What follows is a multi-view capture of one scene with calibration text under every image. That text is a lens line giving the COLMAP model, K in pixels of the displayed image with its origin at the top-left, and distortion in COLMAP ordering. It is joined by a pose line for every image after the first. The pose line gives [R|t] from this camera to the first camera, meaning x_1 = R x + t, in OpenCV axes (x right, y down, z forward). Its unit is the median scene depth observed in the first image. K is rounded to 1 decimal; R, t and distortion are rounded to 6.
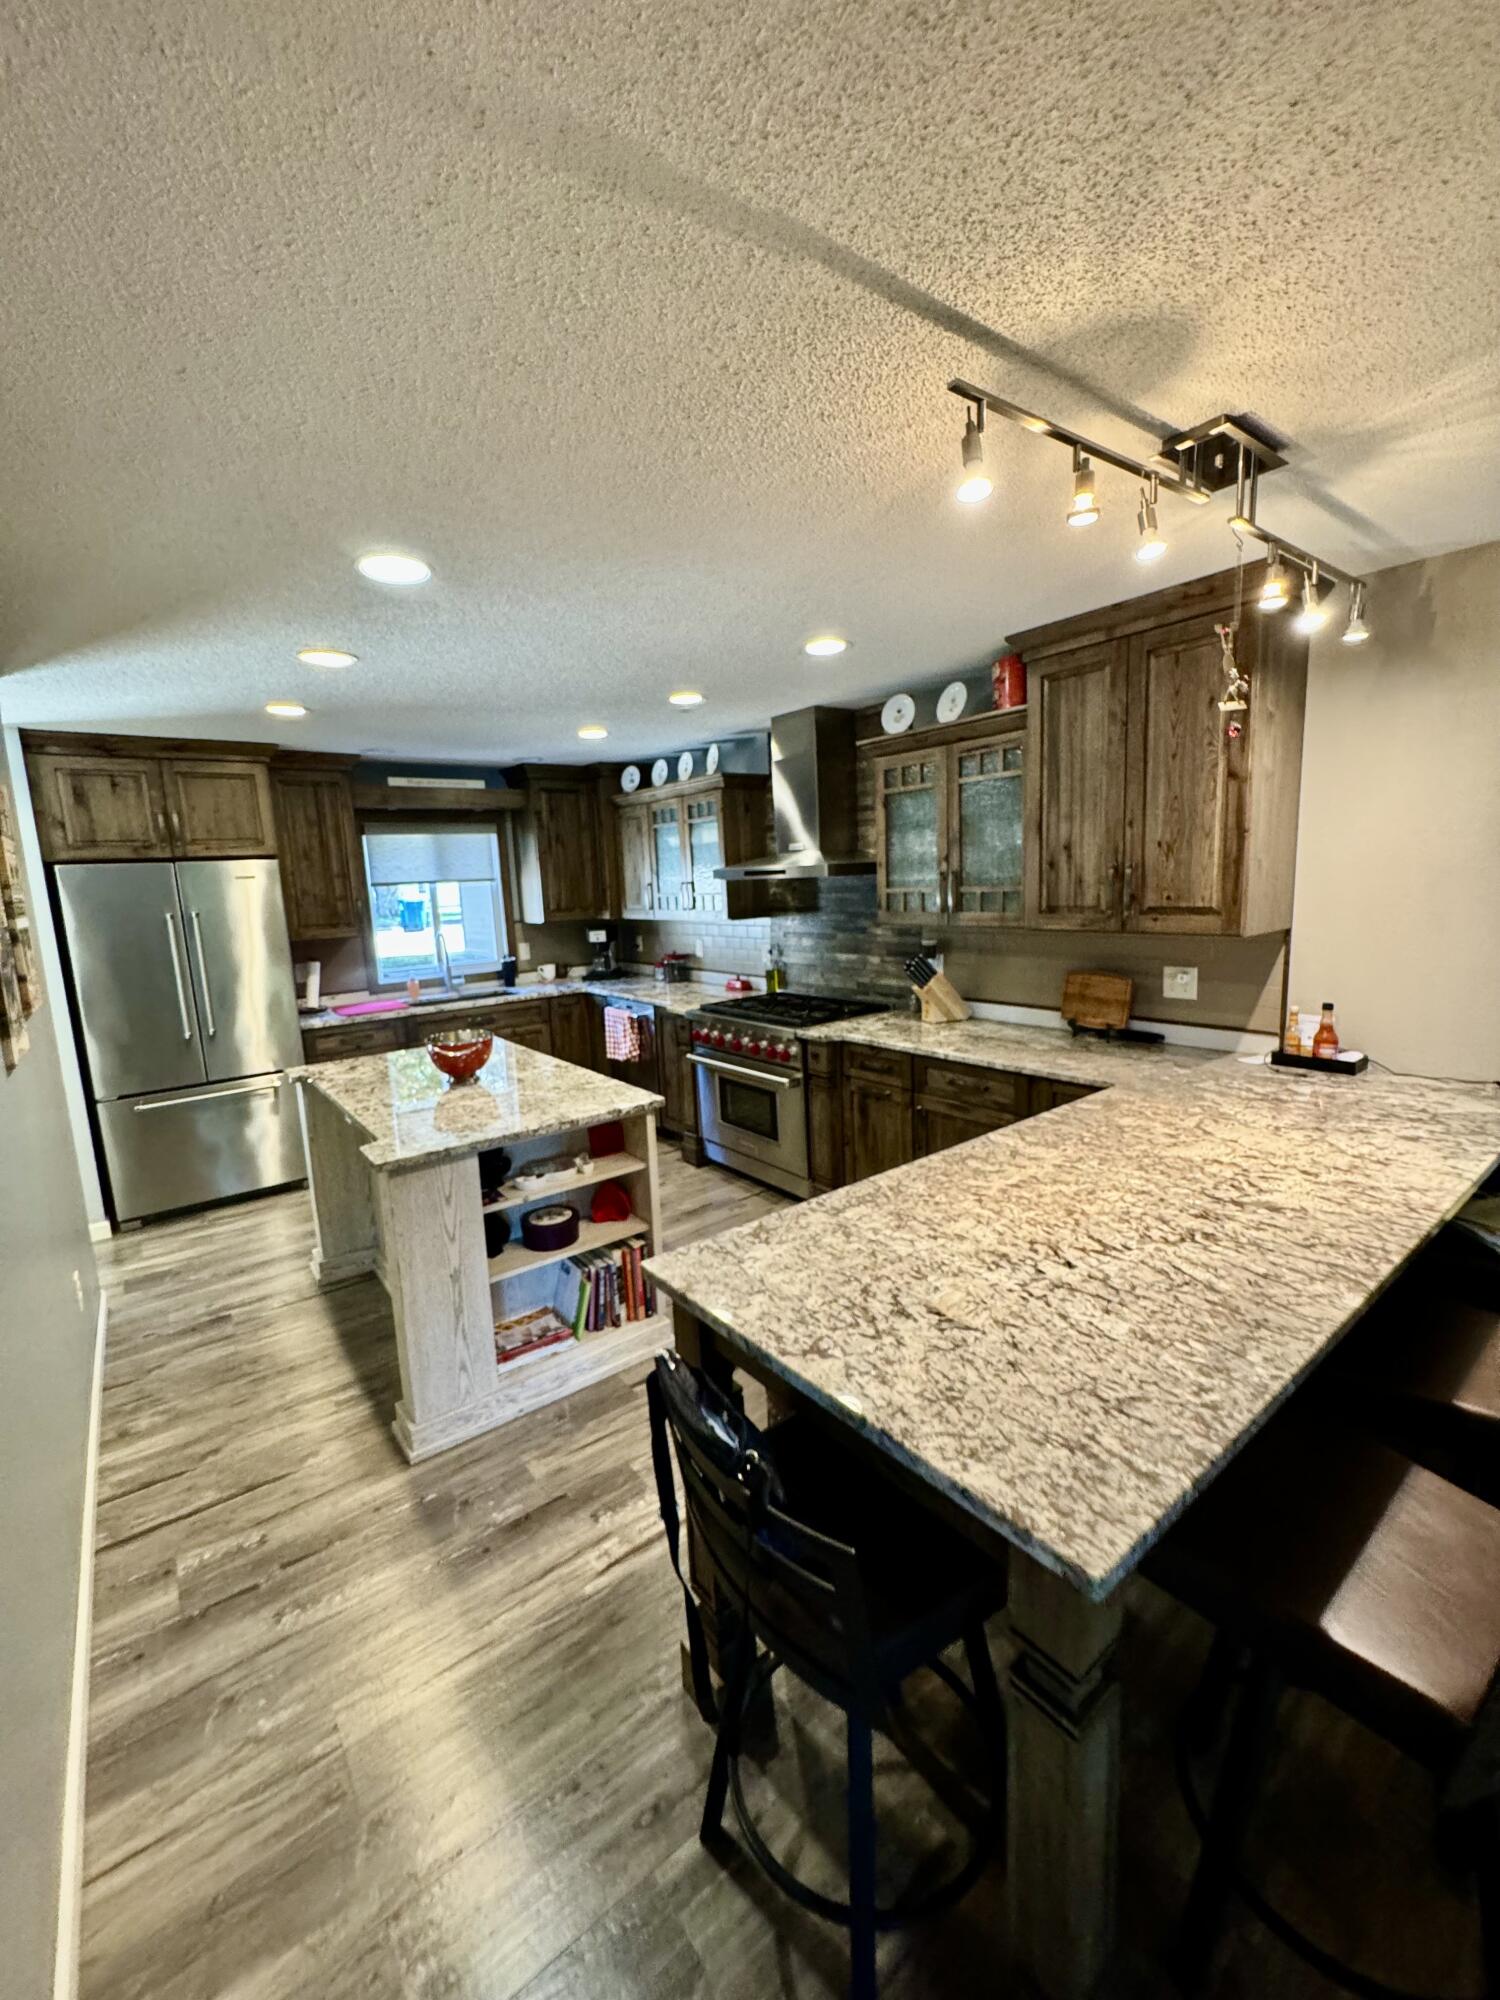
lens RADIAL K [[804.3, 0, 753.8], [0, 804.3, 1000.3], [0, 0, 1]] dist [-0.002267, 0.001104]
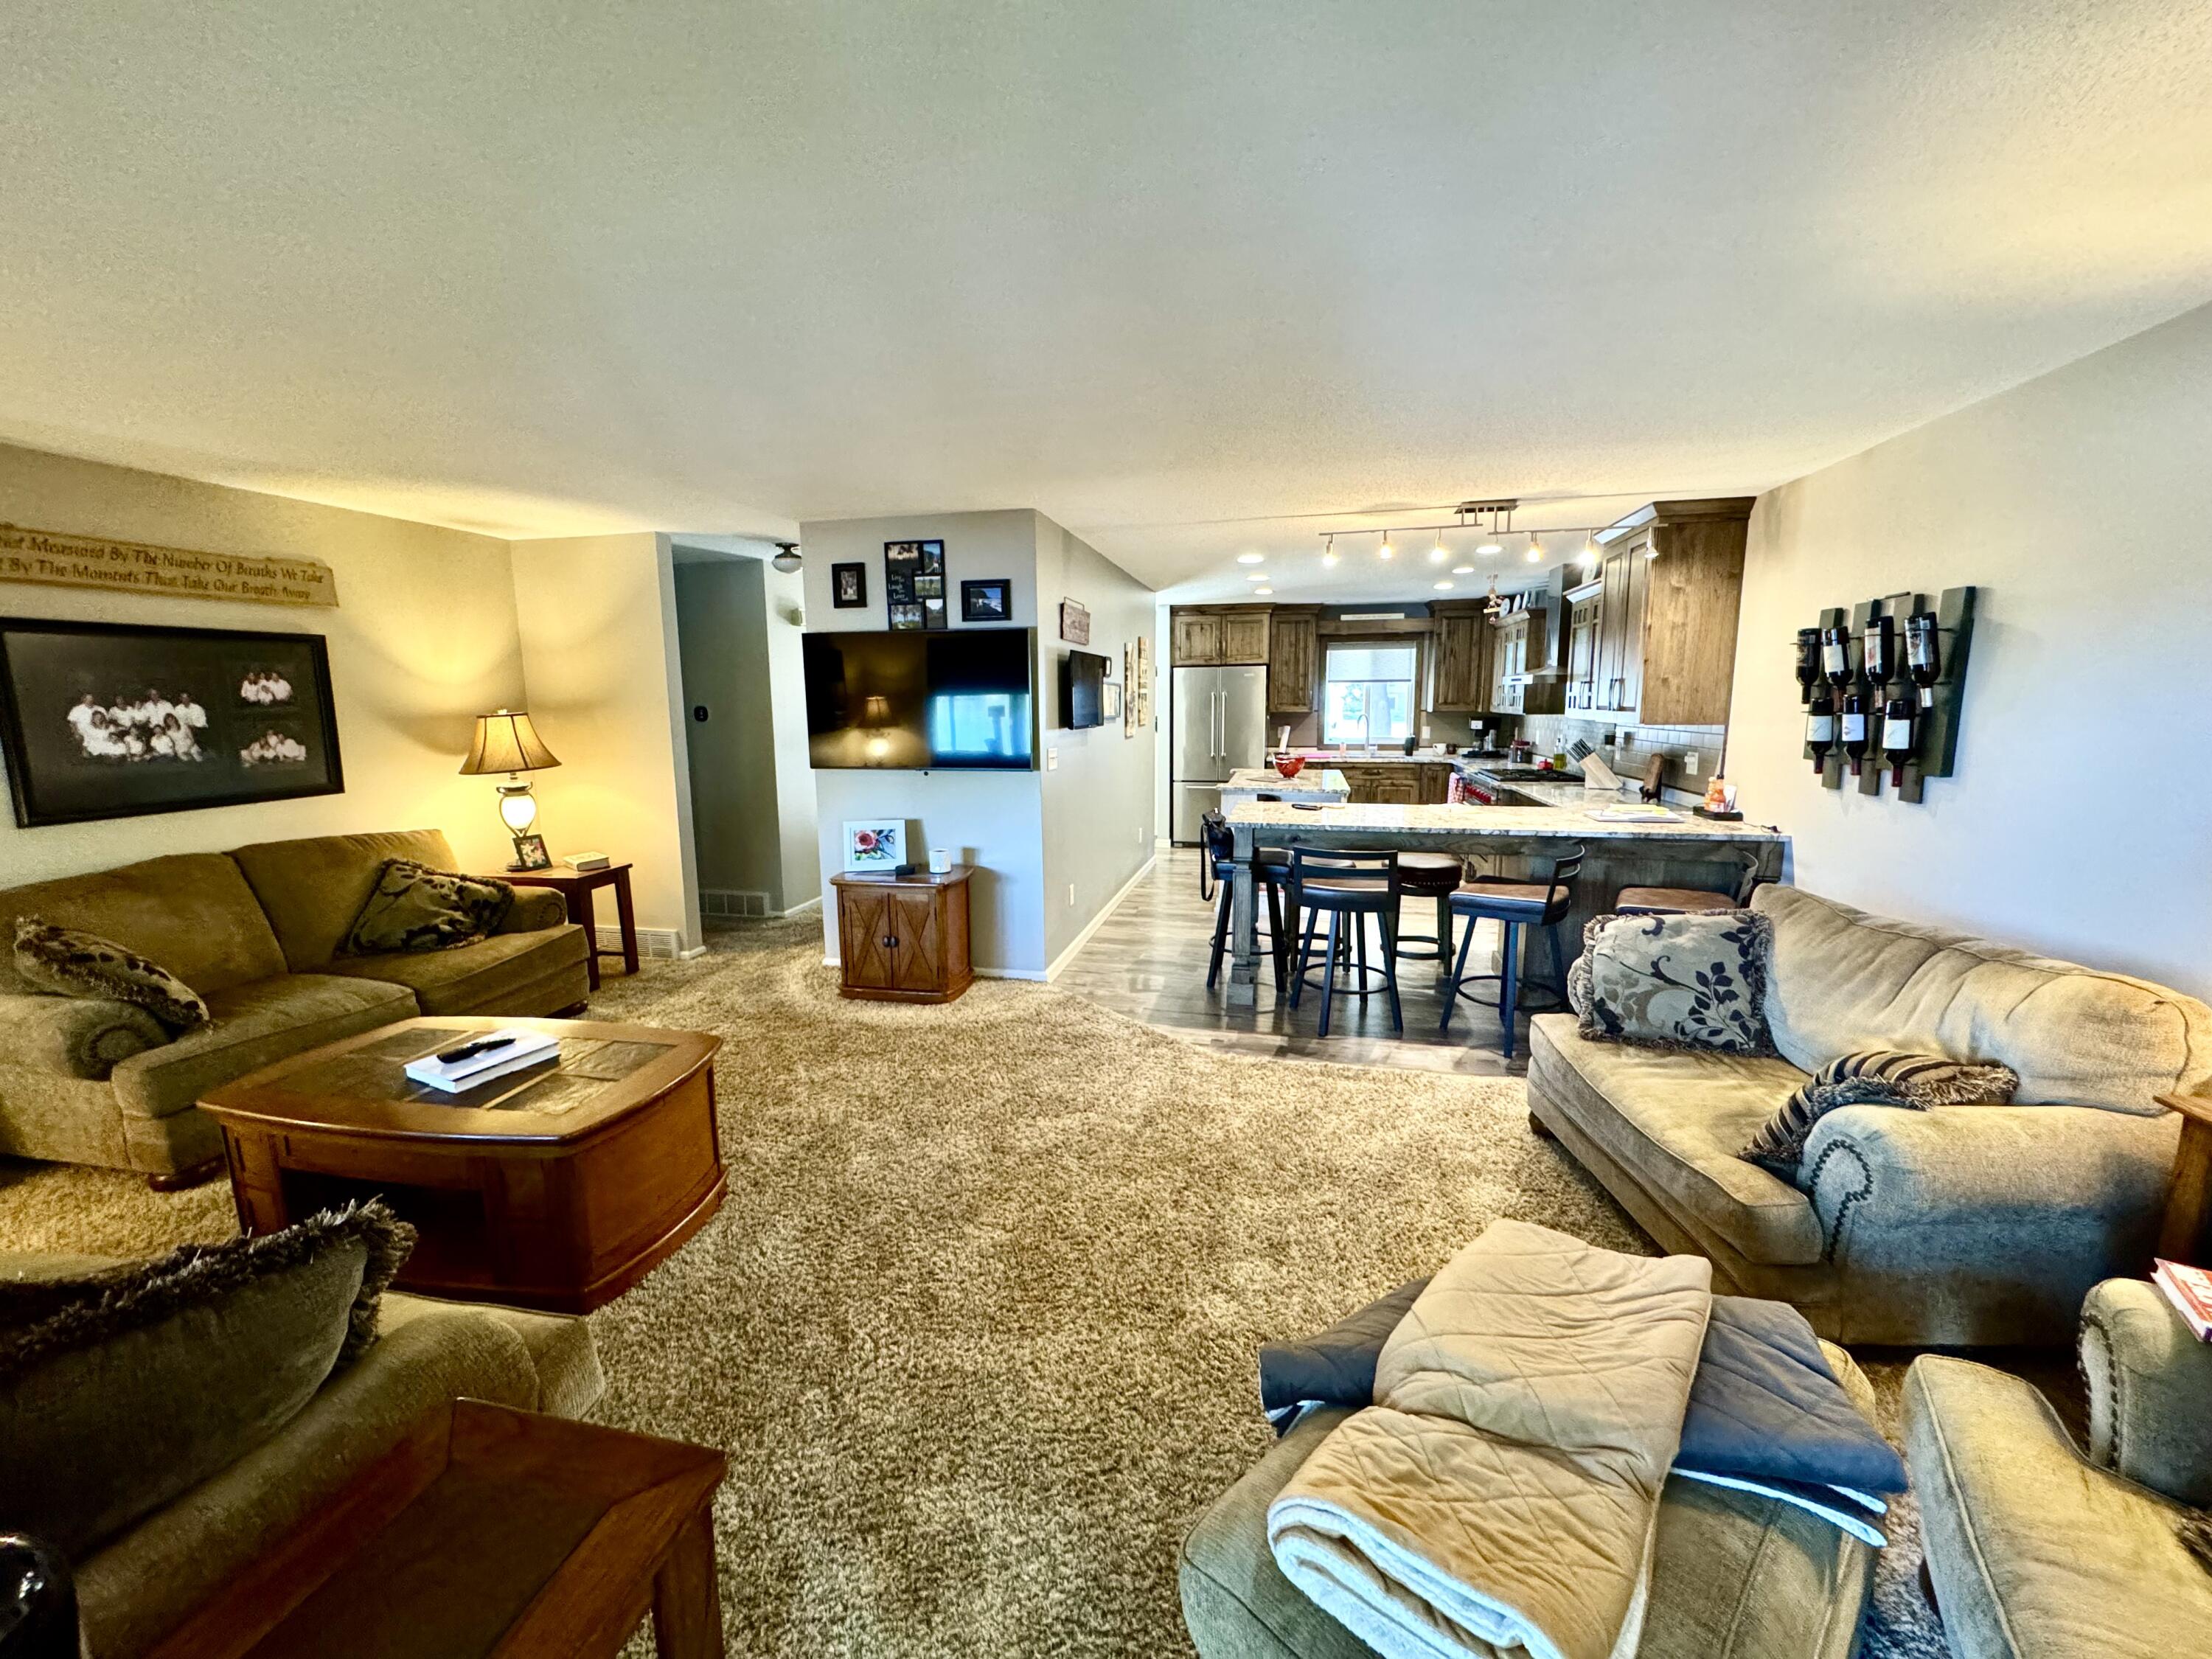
lens RADIAL K [[889.5, 0, 1114.8], [0, 889.5, 827.9], [0, 0, 1]] dist [-0.002267, 0.001104]
pose [[0.644004, 0.150549, -0.750062, 0.639199], [-0.138255, 0.987206, 0.079441, 0.064032], [0.752425, 0.052539, 0.656579, -0.480265]]
